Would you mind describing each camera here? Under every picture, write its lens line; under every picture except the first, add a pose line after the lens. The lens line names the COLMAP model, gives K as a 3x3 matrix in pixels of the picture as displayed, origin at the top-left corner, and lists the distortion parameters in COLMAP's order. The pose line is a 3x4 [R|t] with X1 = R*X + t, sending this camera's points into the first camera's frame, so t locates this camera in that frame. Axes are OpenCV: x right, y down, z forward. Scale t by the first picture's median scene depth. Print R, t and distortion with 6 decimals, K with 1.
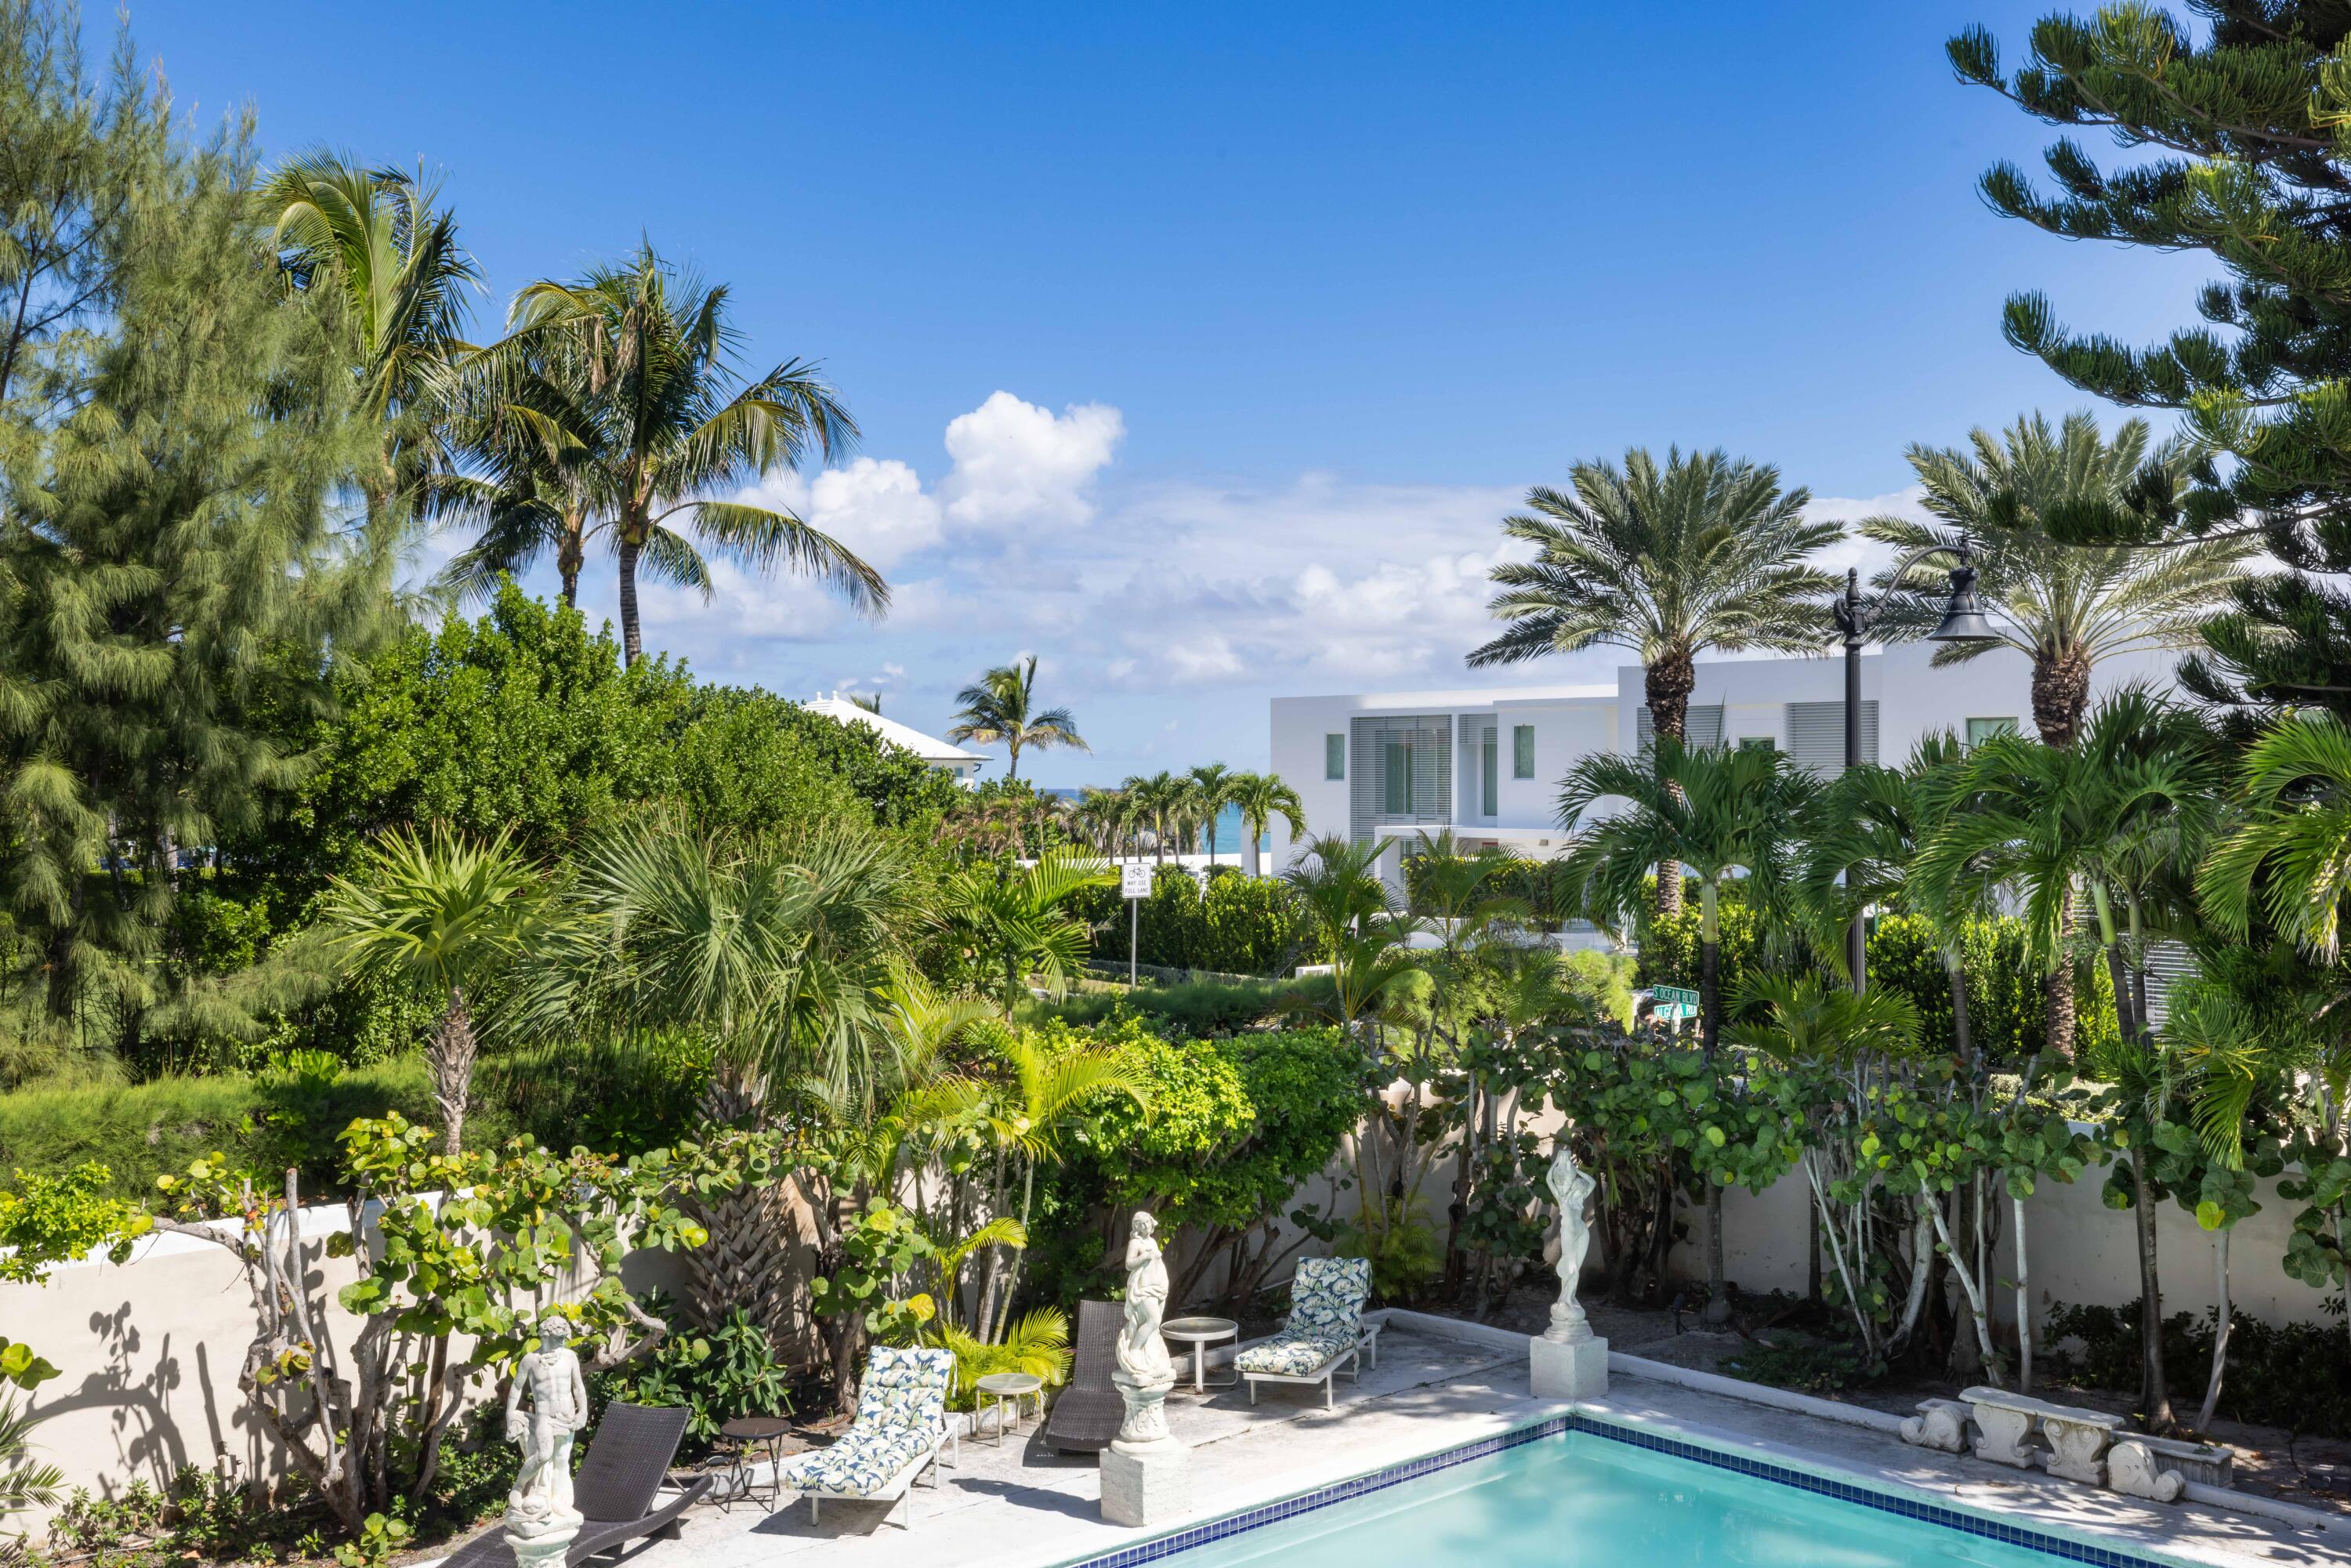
lens RADIAL K [[2037.3, 0, 1175.5], [0, 2037.3, 784.0], [0, 0, 1]] dist [0.001216, -0.003545]
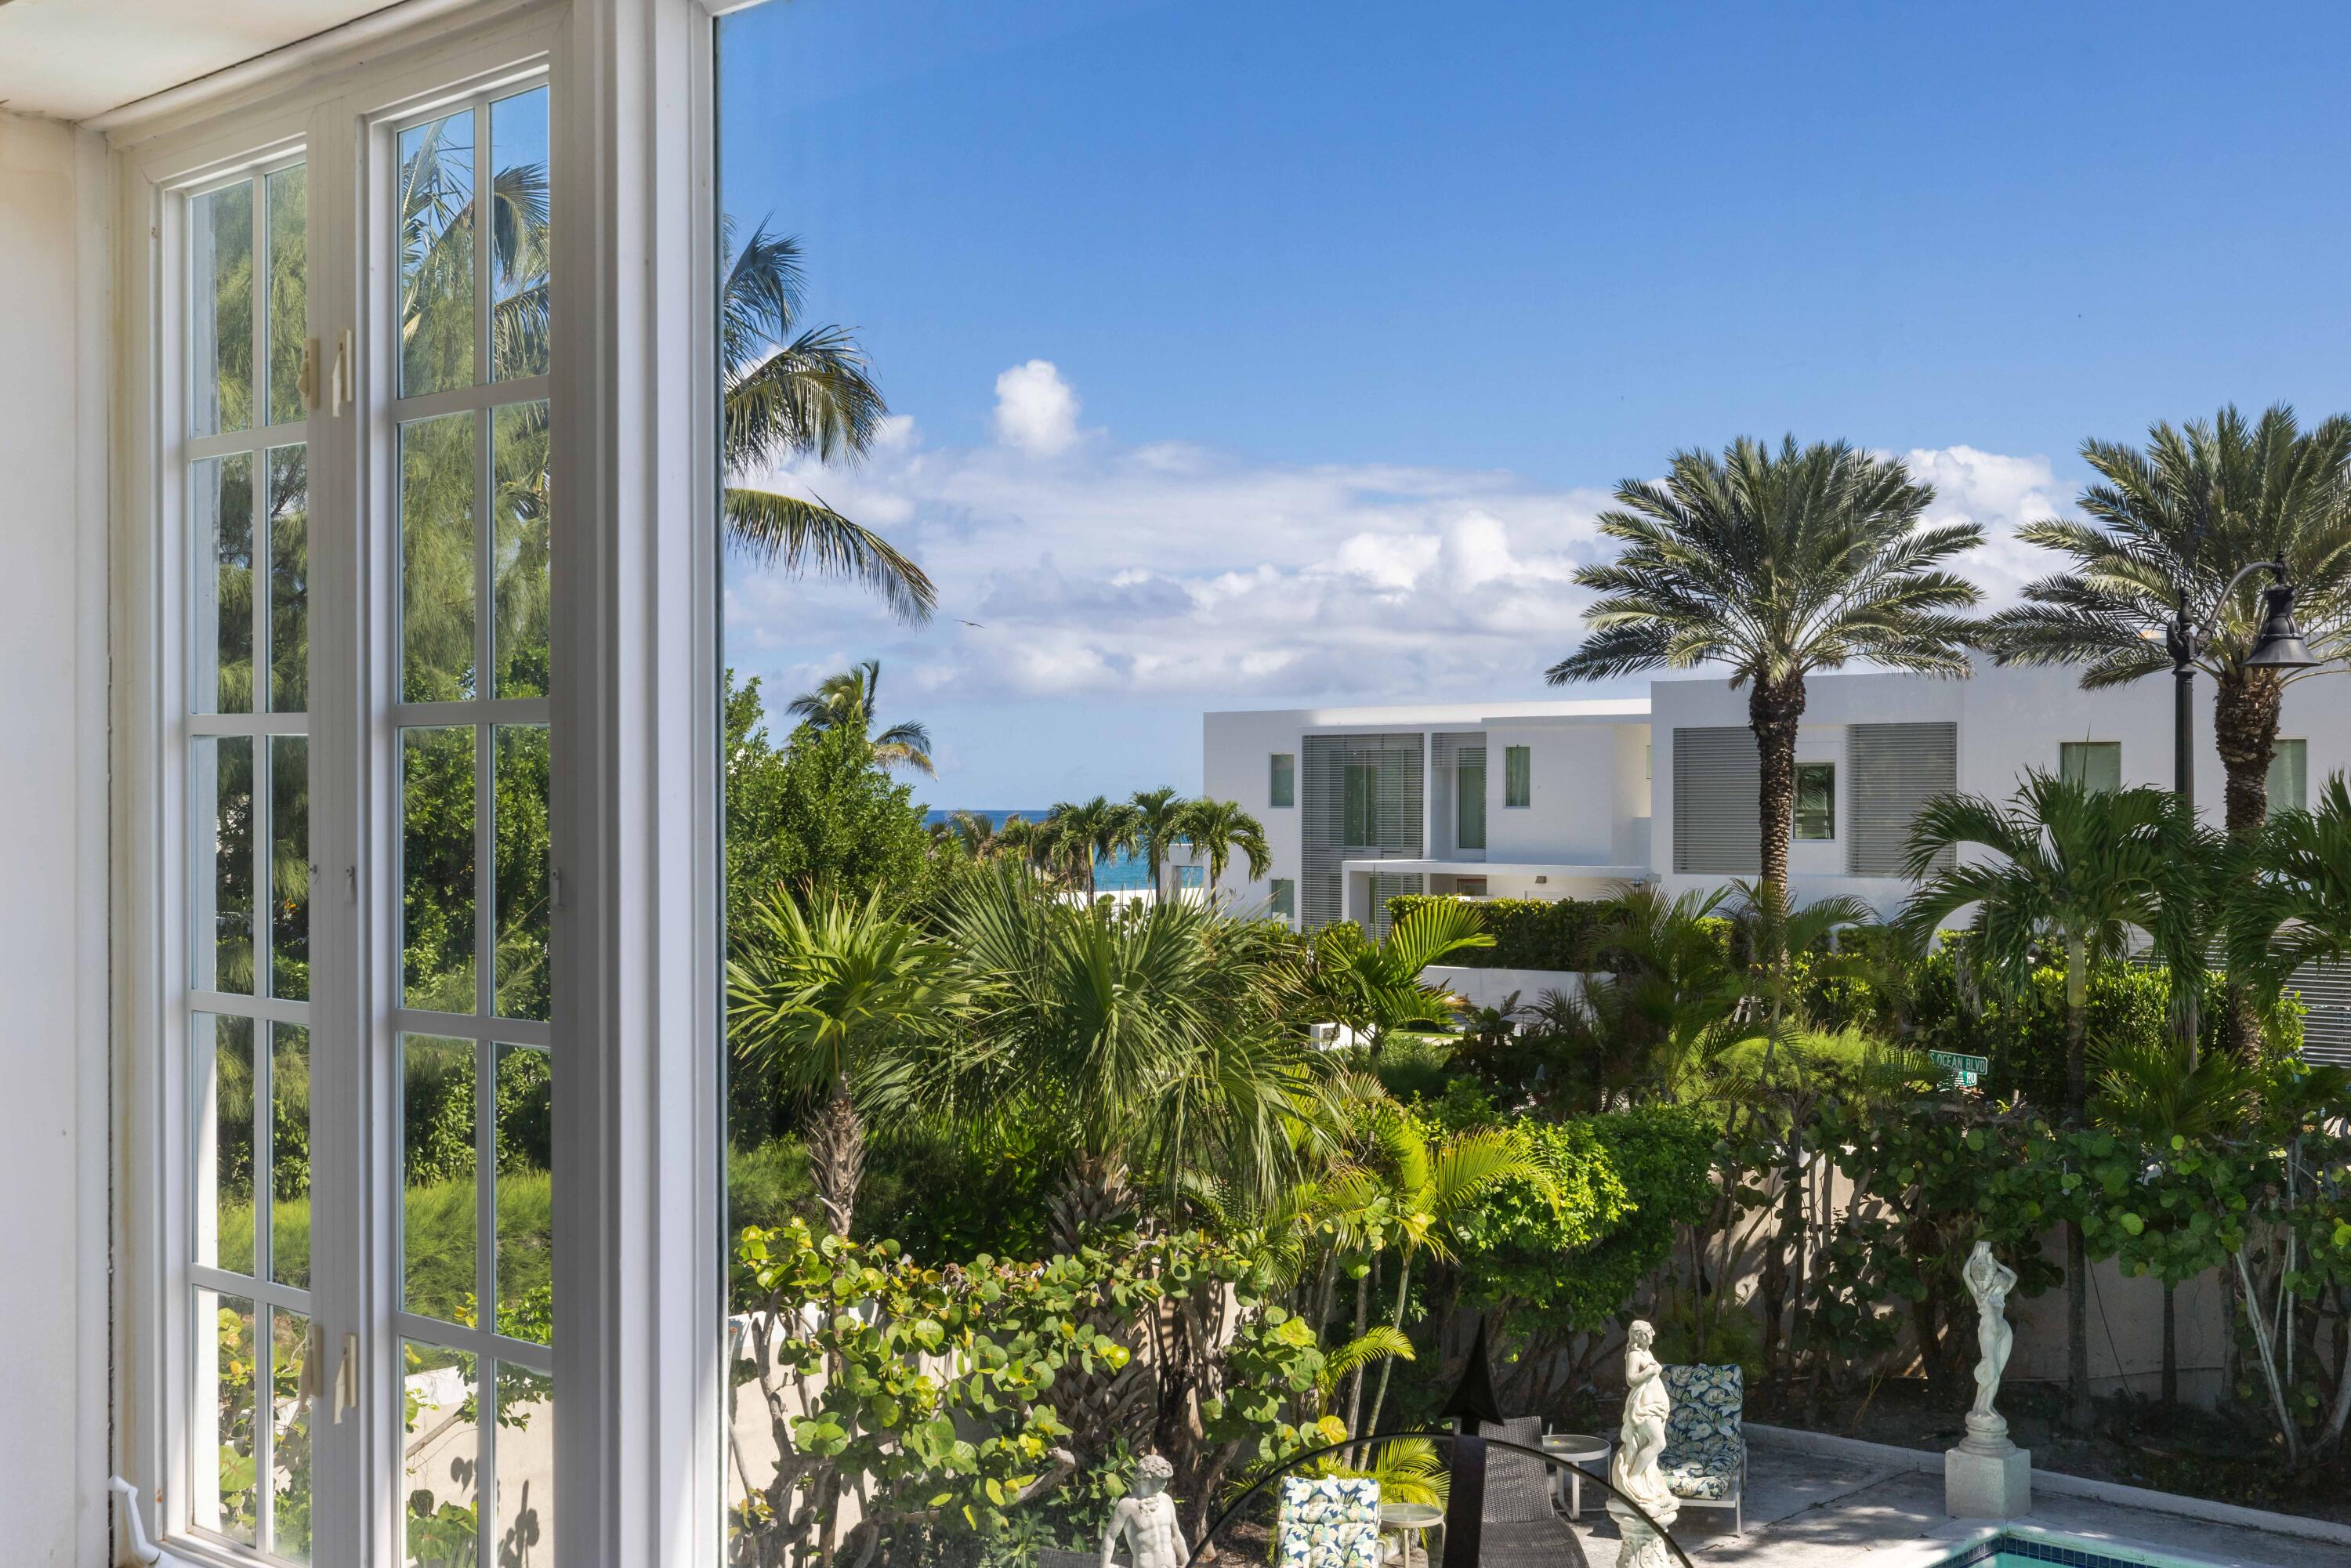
lens RADIAL K [[2359.5, 0, 1175.3], [0, 2359.5, 835.7], [0, 0, 1]] dist [-0.004166, 0.020923]
pose [[0.996591, 0.001524, 0.082490, -0.136512], [-0.002553, 0.999920, 0.012369, -0.005651], [-0.082464, -0.012538, 0.996515, -0.000623]]
